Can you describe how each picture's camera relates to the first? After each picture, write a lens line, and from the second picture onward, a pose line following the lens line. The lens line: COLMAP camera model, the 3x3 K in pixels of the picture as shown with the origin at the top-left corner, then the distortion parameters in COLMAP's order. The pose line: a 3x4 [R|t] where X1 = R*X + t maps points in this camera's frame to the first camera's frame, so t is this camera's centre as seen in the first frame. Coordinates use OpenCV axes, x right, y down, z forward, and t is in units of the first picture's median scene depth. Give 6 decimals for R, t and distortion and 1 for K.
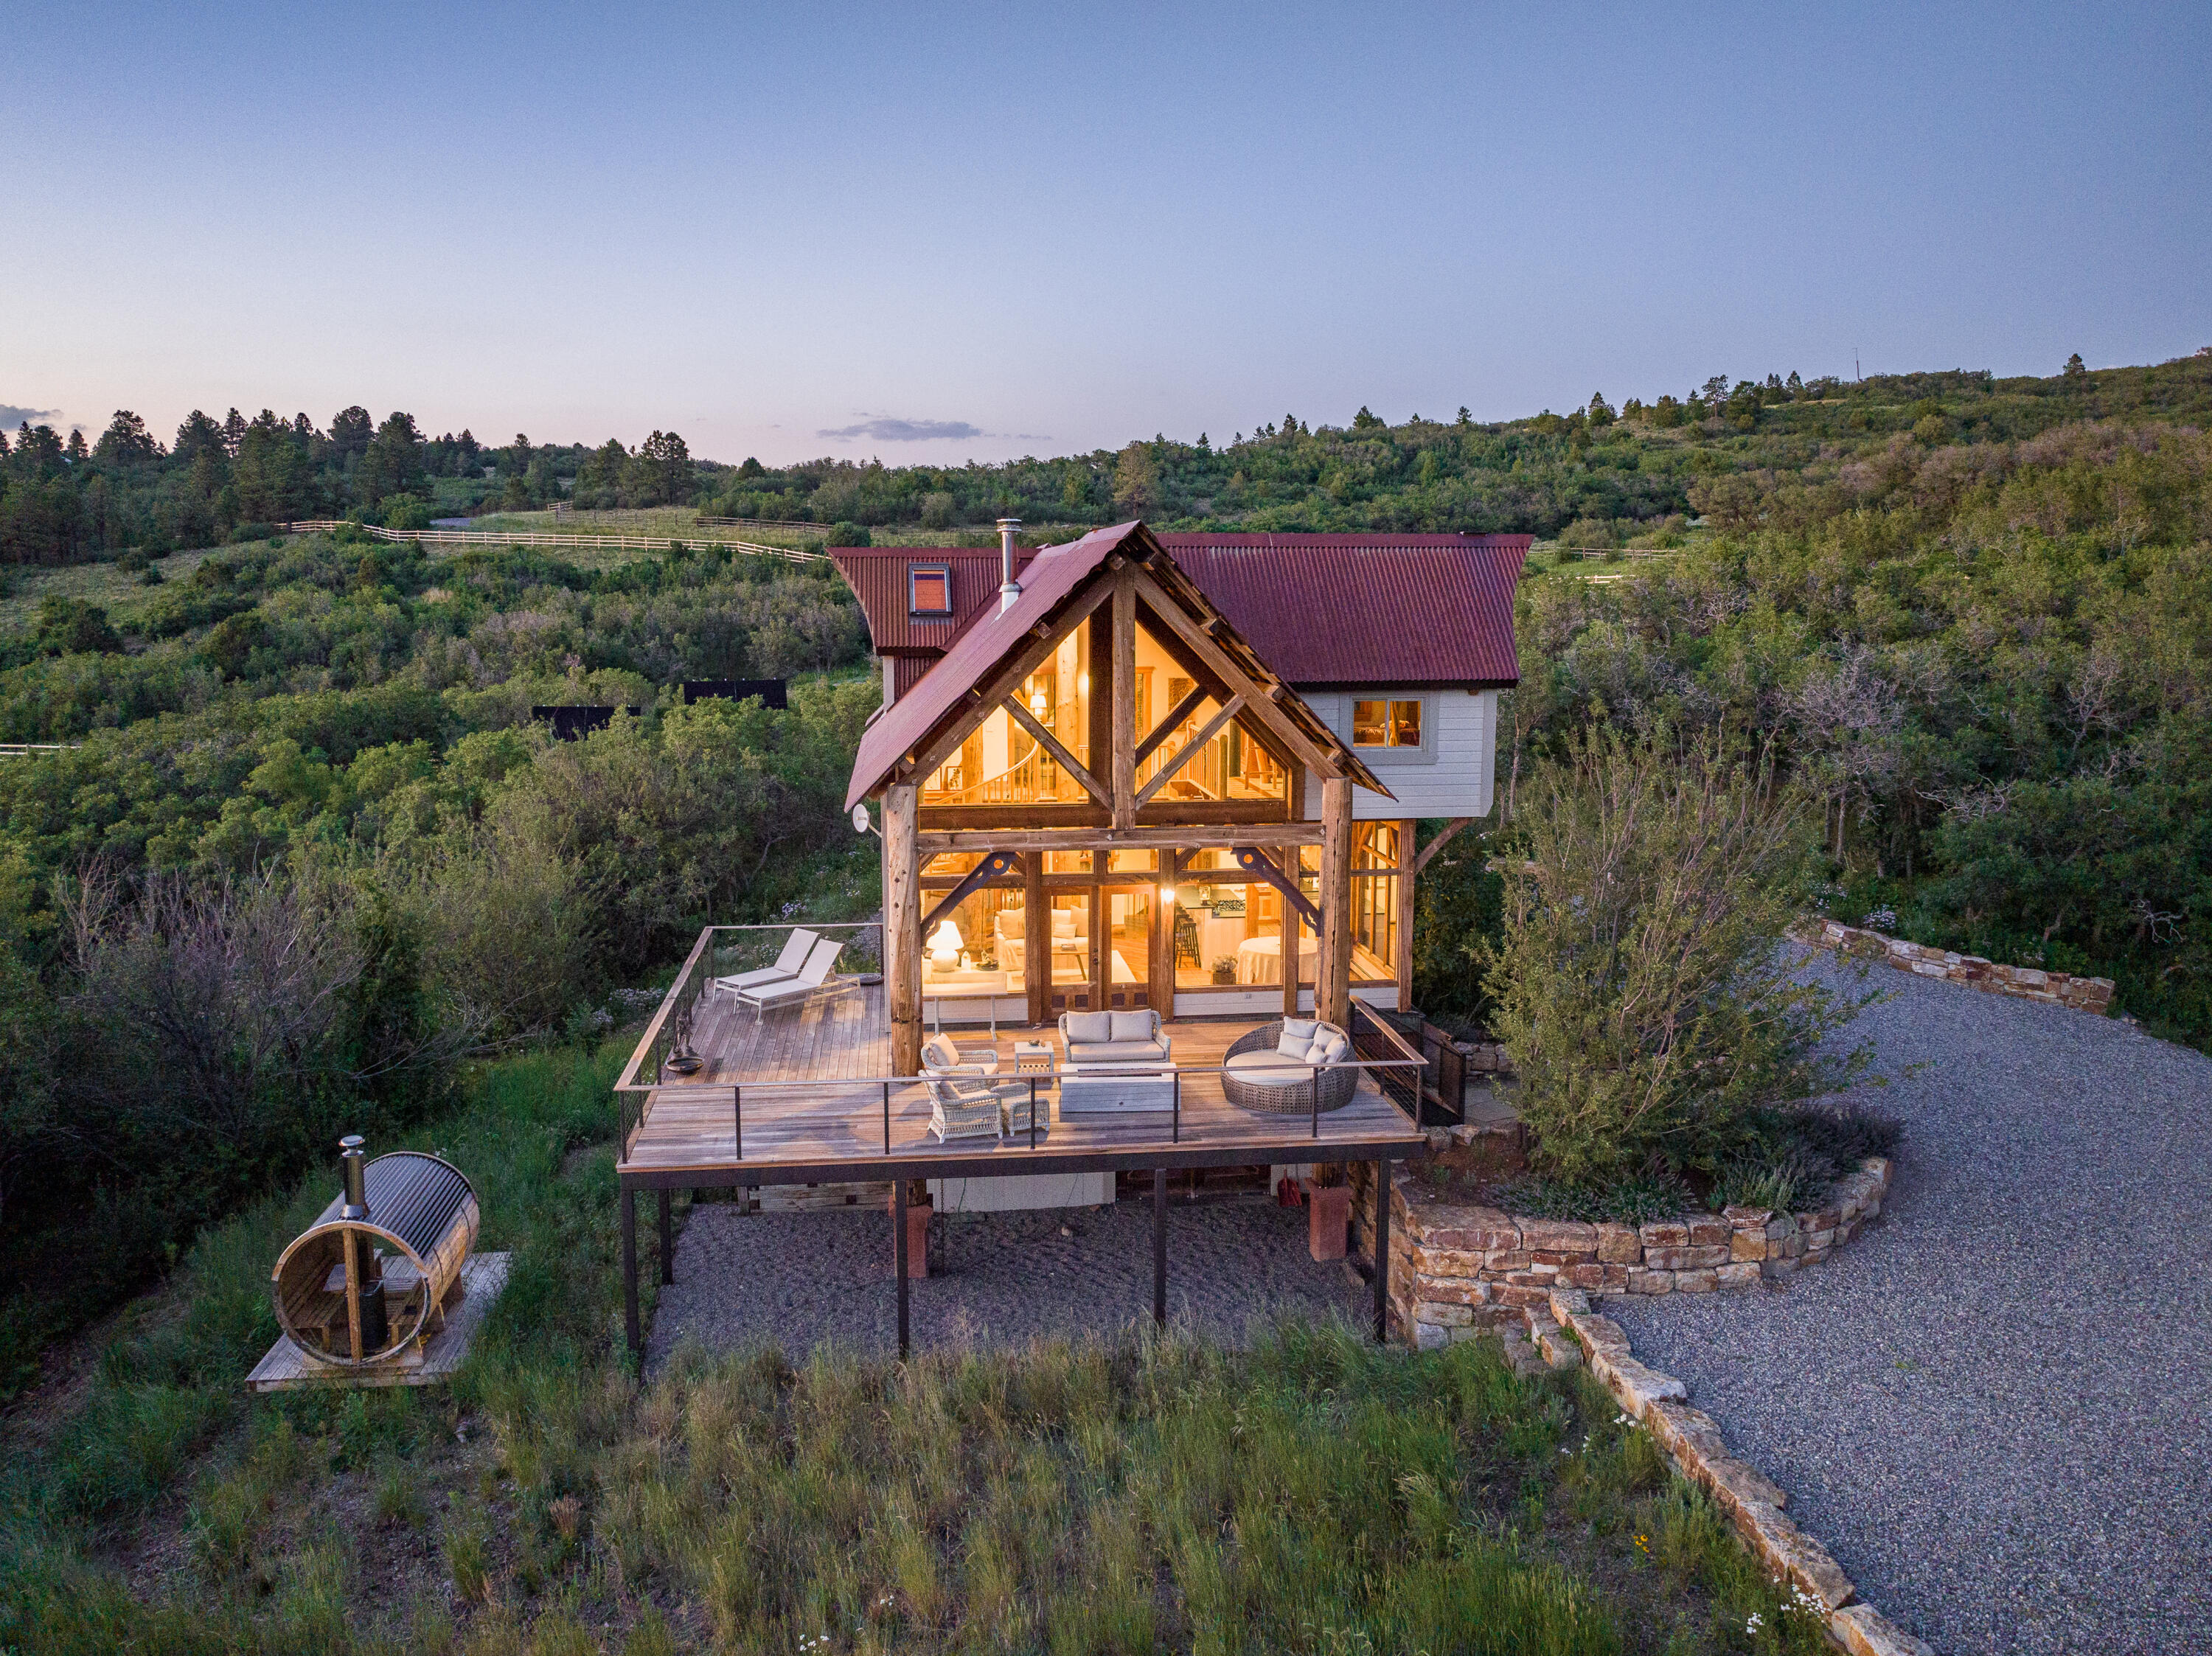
lens RADIAL K [[1651.9, 0, 1104.5], [0, 1651.9, 826.6], [0, 0, 1]] dist [-0.032351, -0.019660]
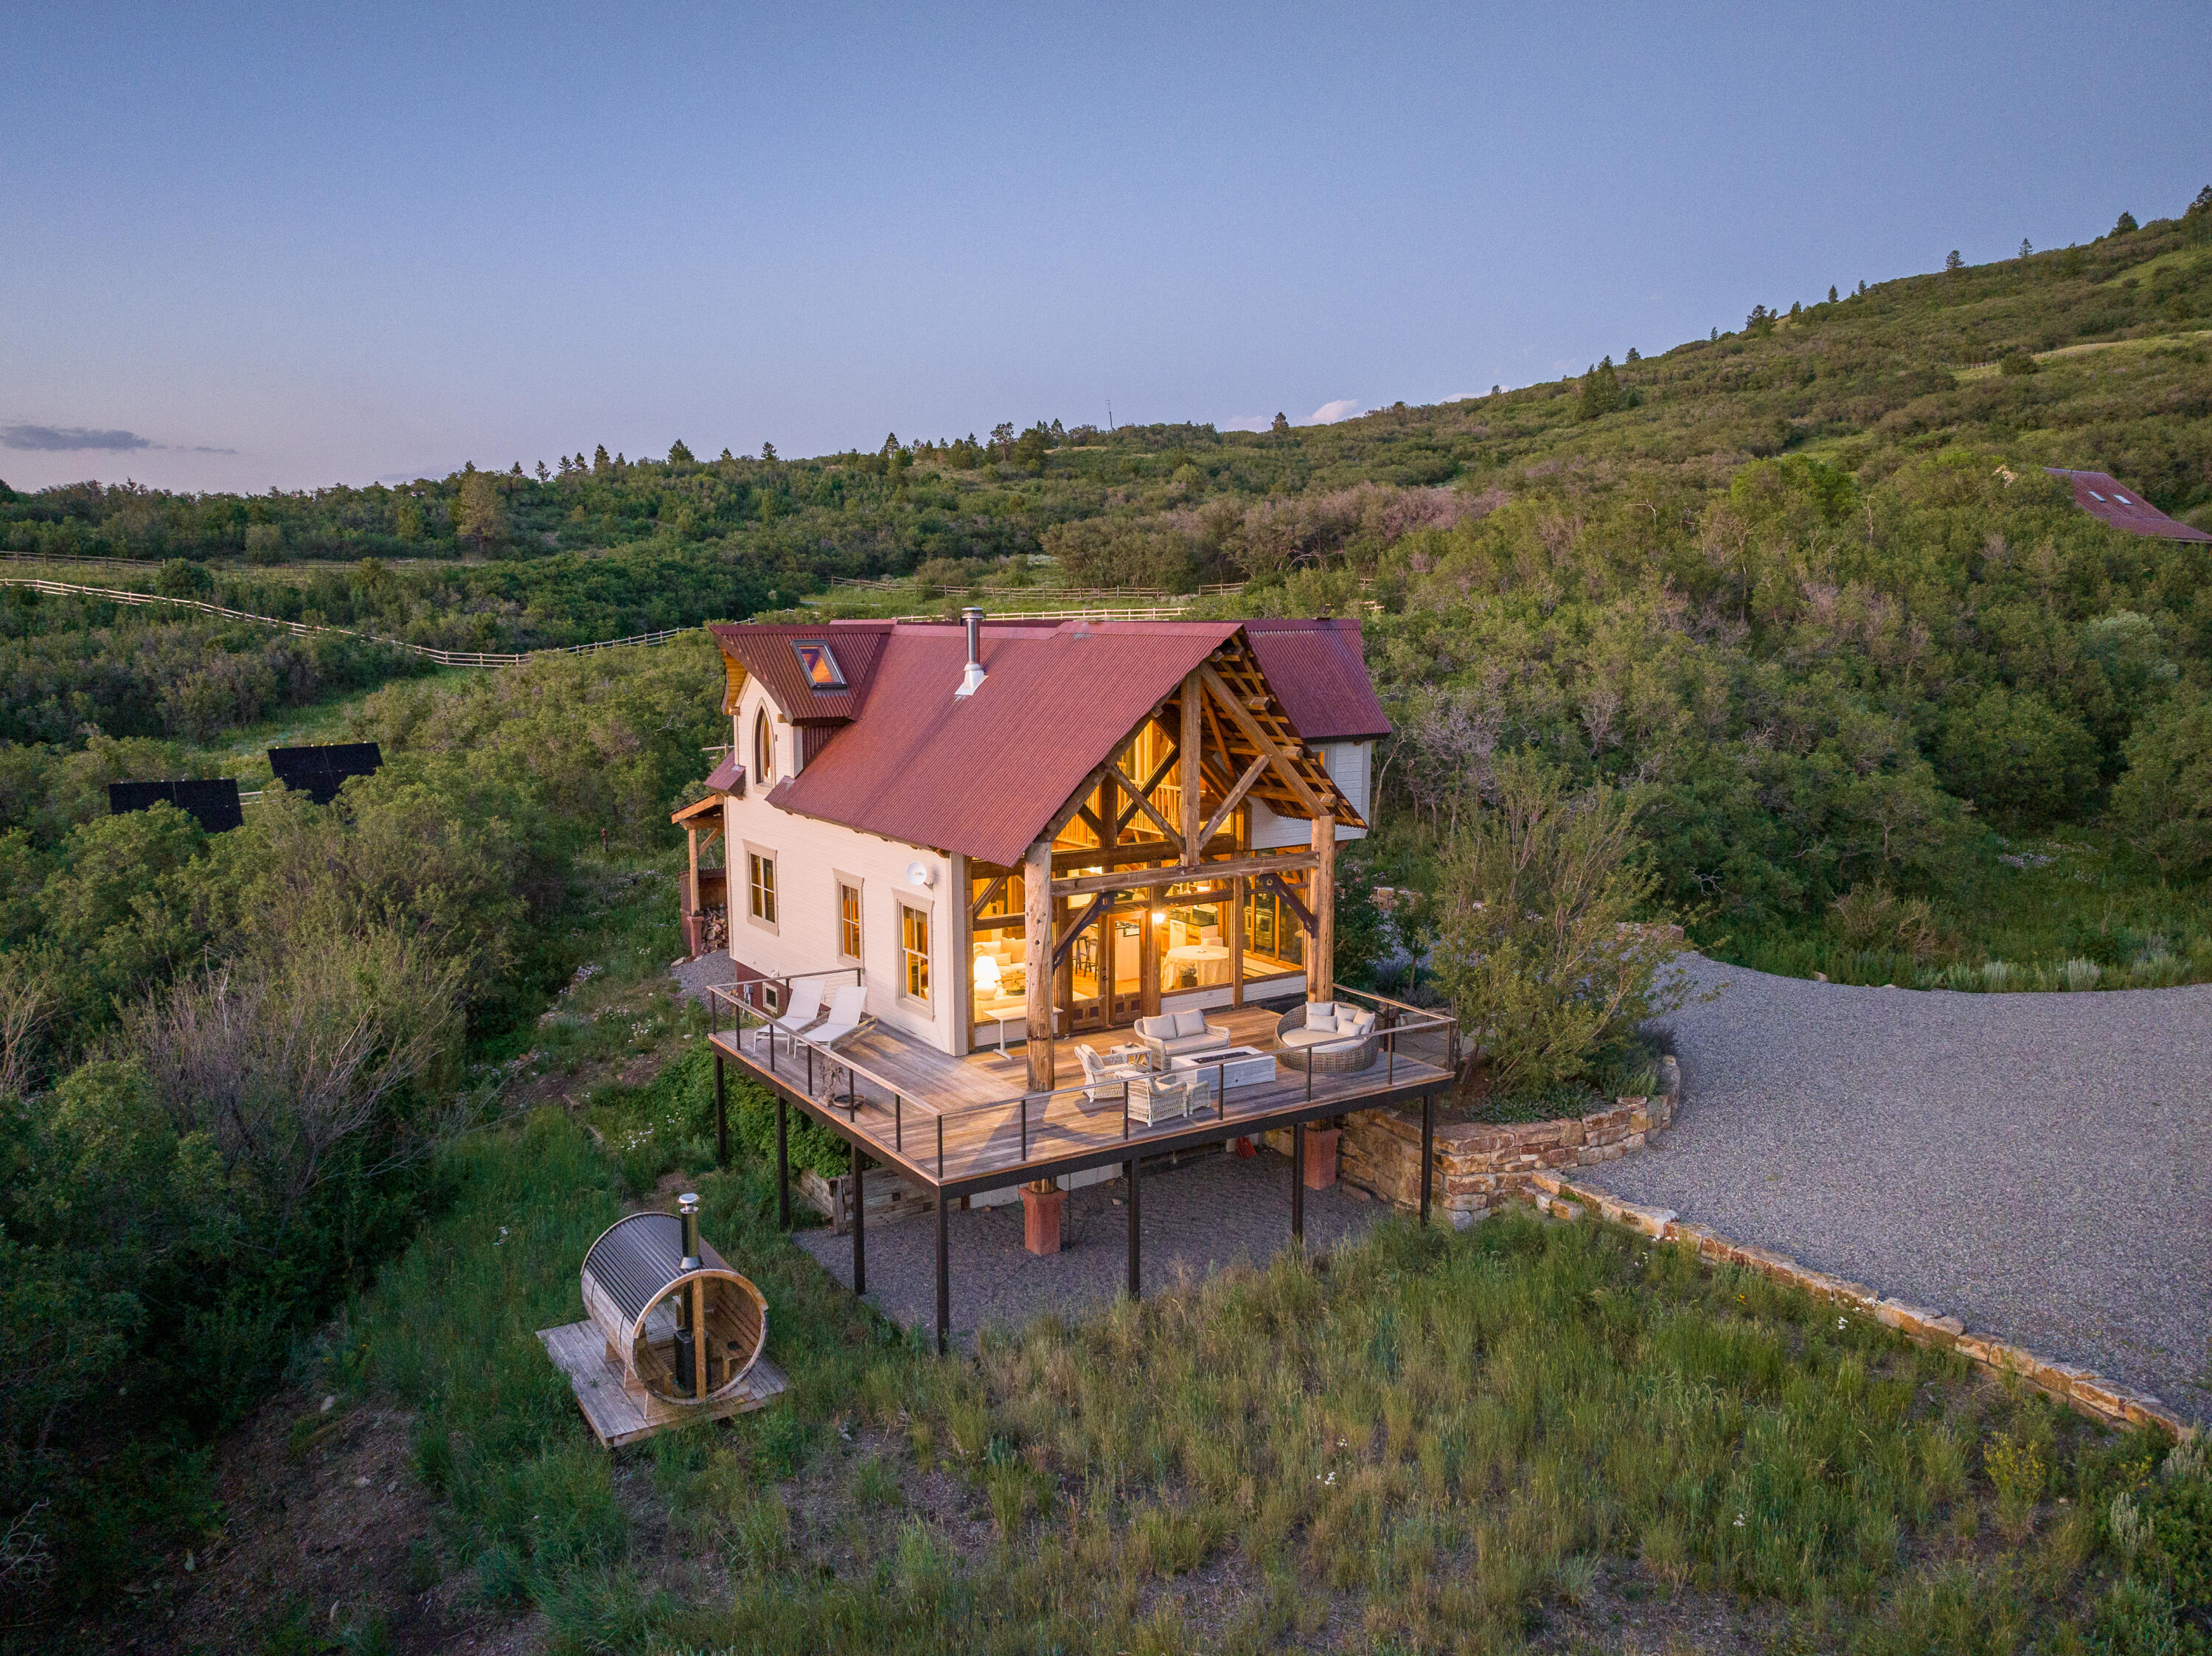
lens RADIAL K [[1651.9, 0, 1109.0], [0, 1651.9, 840.8], [0, 0, 1]] dist [-0.032351, -0.019660]
pose [[0.899229, -0.063244, 0.432882, -0.100436], [0.066099, 0.997777, 0.008467, -0.005434], [-0.432455, 0.020999, 0.901411, -0.017354]]
